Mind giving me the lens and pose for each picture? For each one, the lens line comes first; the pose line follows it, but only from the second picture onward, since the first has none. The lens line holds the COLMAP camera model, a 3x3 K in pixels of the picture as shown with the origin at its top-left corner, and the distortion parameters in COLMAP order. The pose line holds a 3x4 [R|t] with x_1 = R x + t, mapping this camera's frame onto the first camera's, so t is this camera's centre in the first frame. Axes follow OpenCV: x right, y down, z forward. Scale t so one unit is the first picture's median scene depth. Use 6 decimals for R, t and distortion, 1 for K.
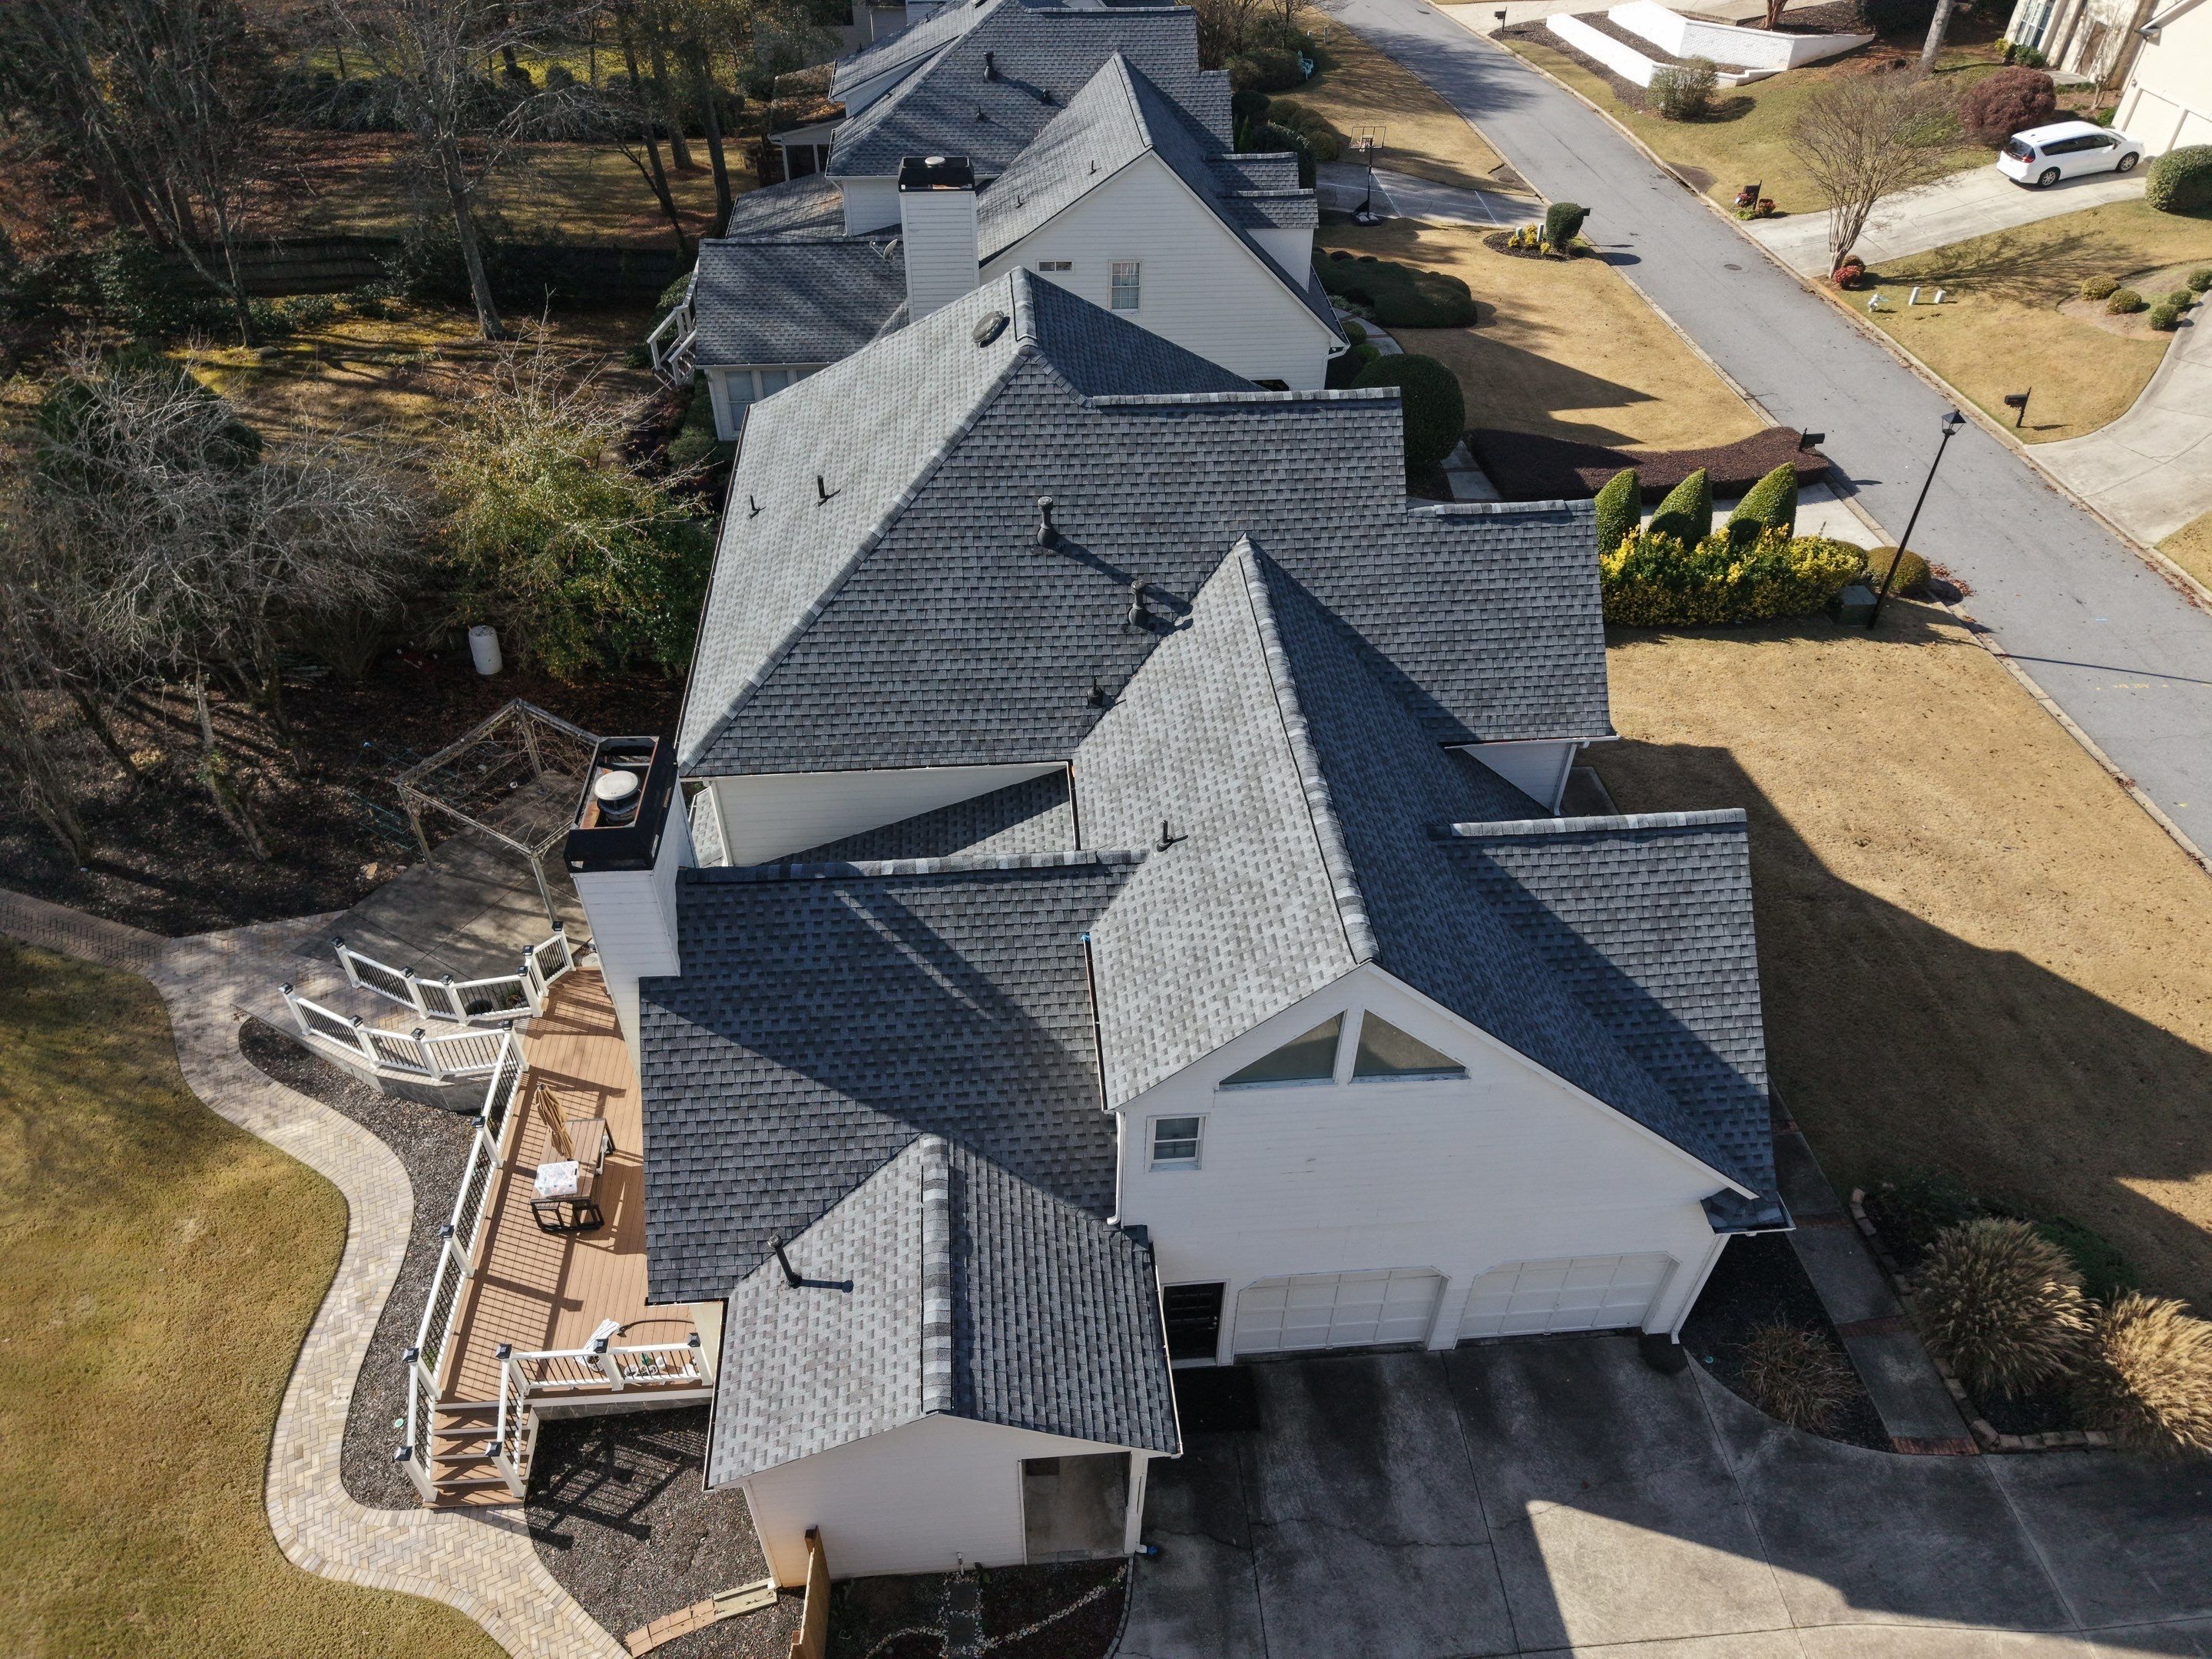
lens RADIAL K [[1437.6, 0, 1106.0], [0, 1437.6, 829.5], [0, 0, 1]] dist [0.019597, -0.000118]
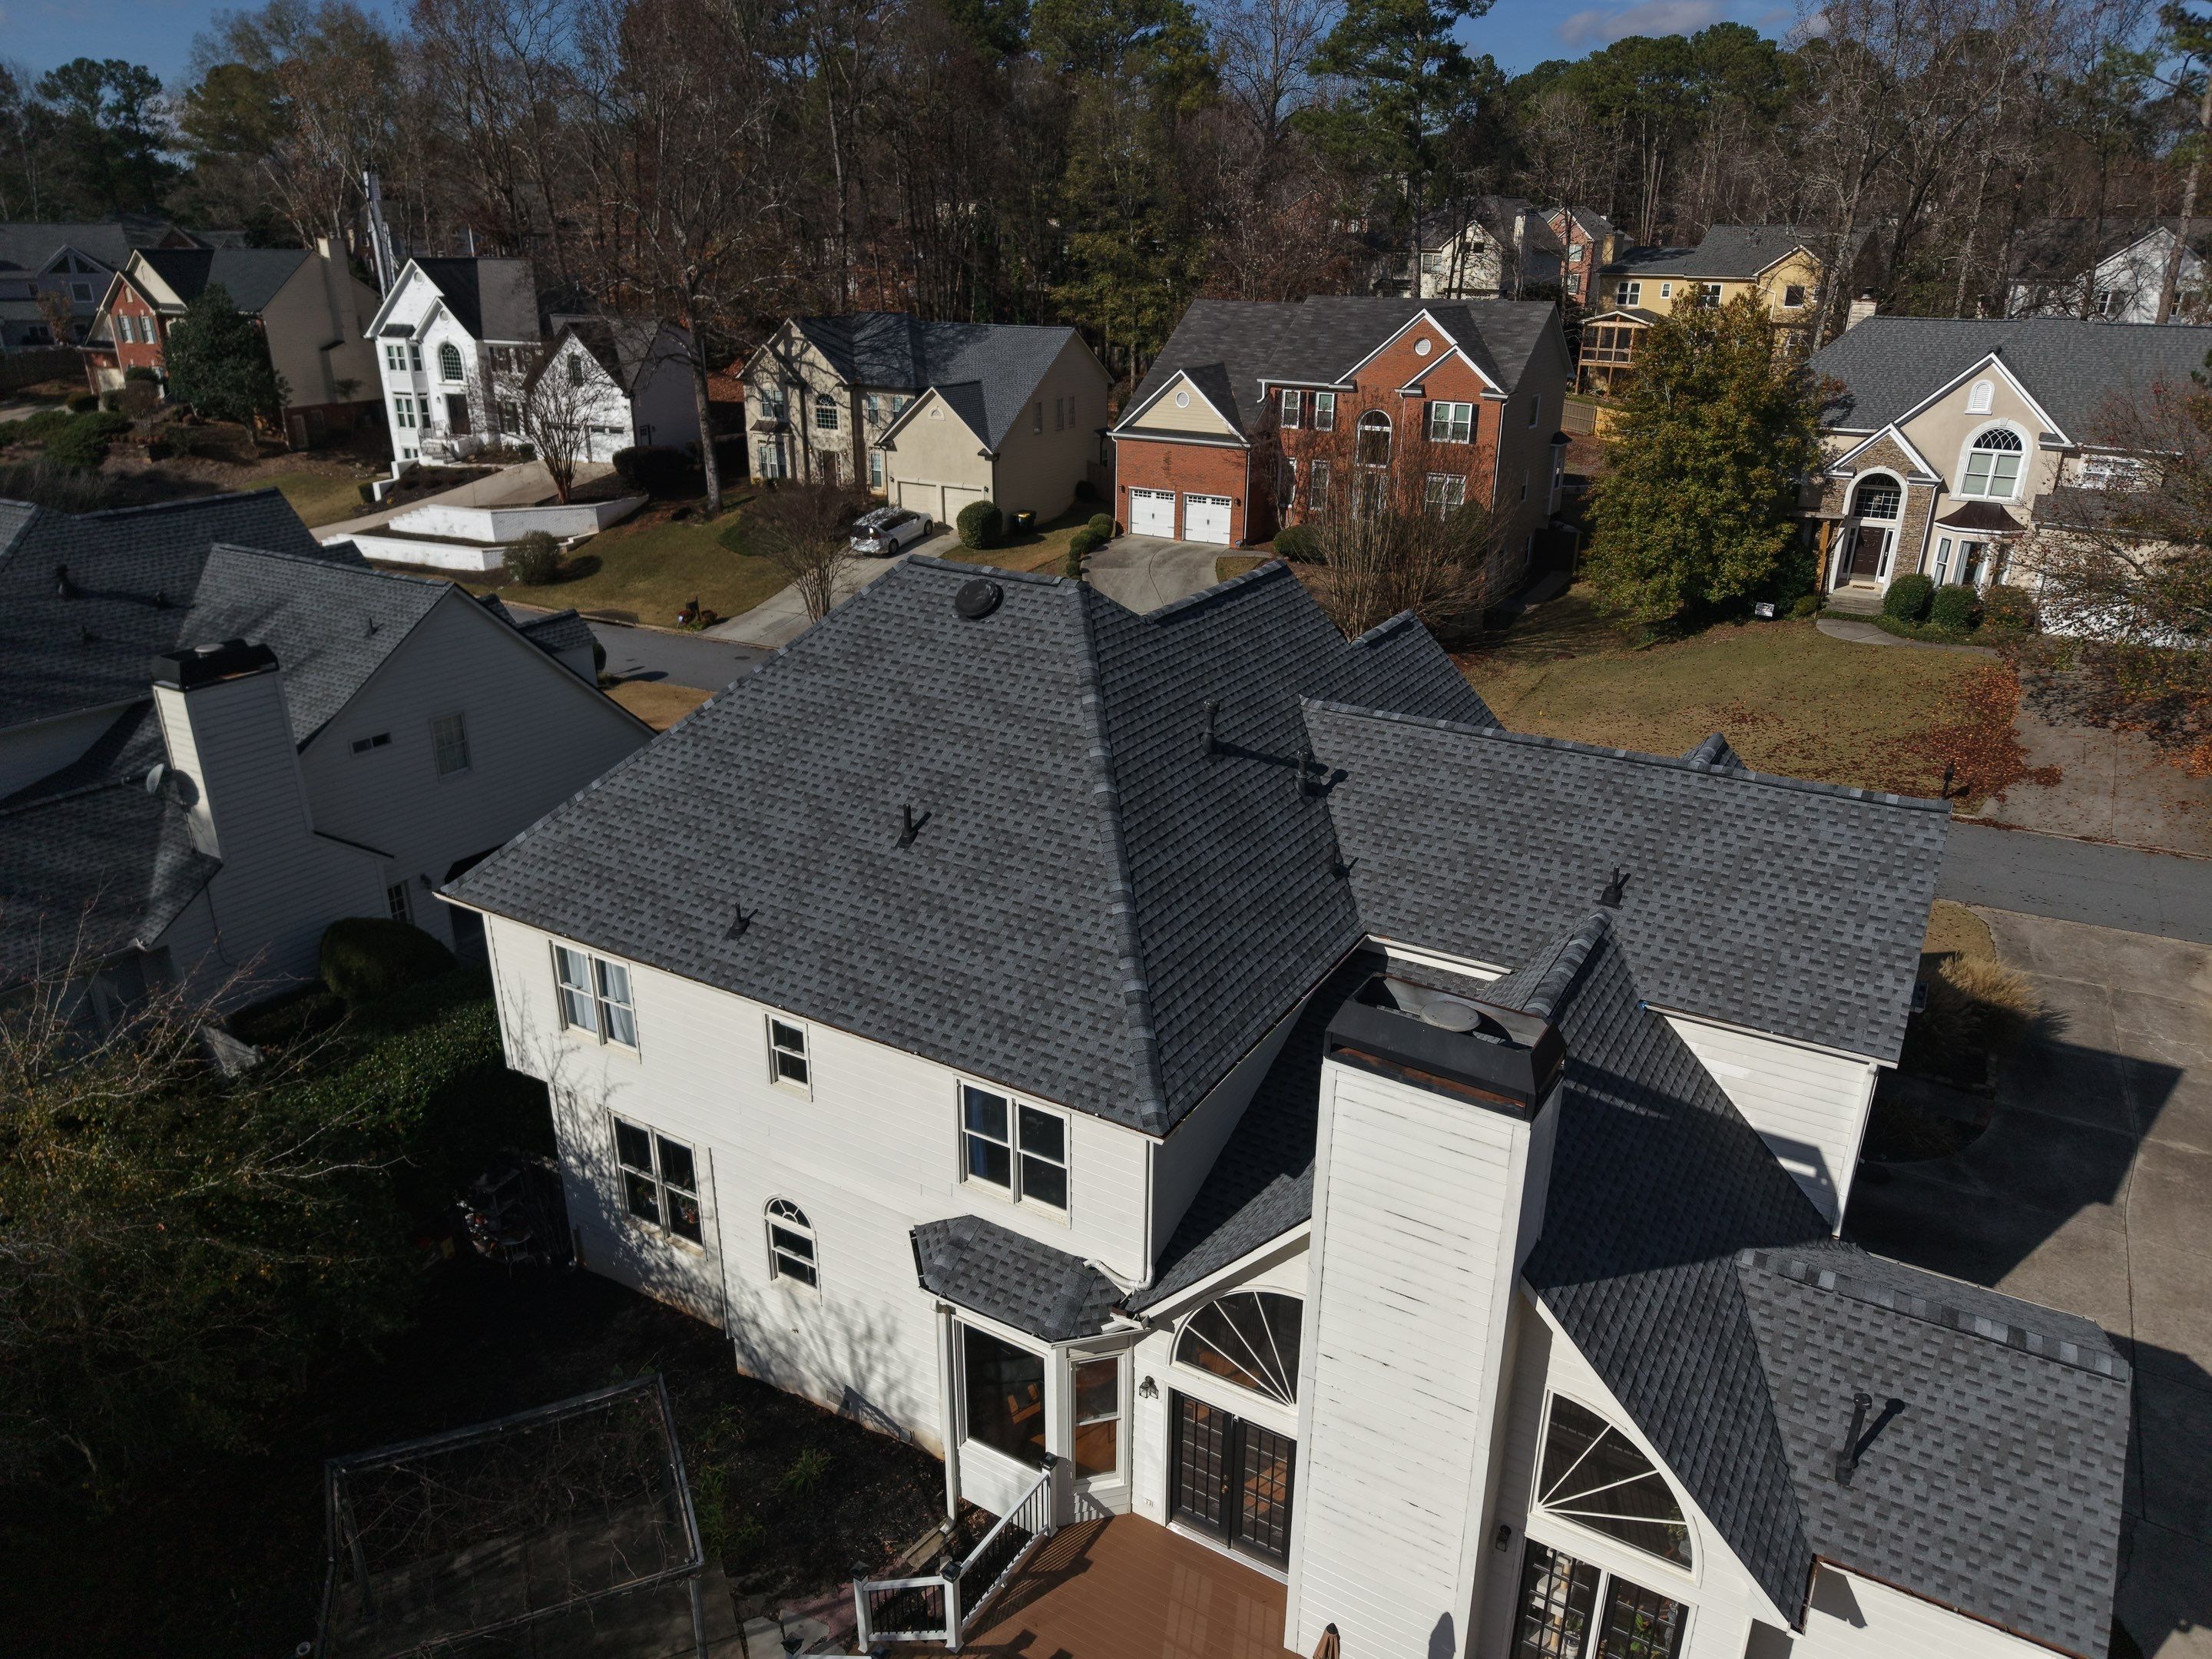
lens RADIAL K [[1516.1, 0, 1106.0], [0, 1516.1, 829.5], [0, 0, 1]] dist [0.000699, 0.000423]
pose [[0.585684, -0.308323, 0.749608, -0.291126], [0.545186, 0.834212, -0.082843, -0.039757], [-0.599789, 0.457196, 0.656677, 0.151141]]
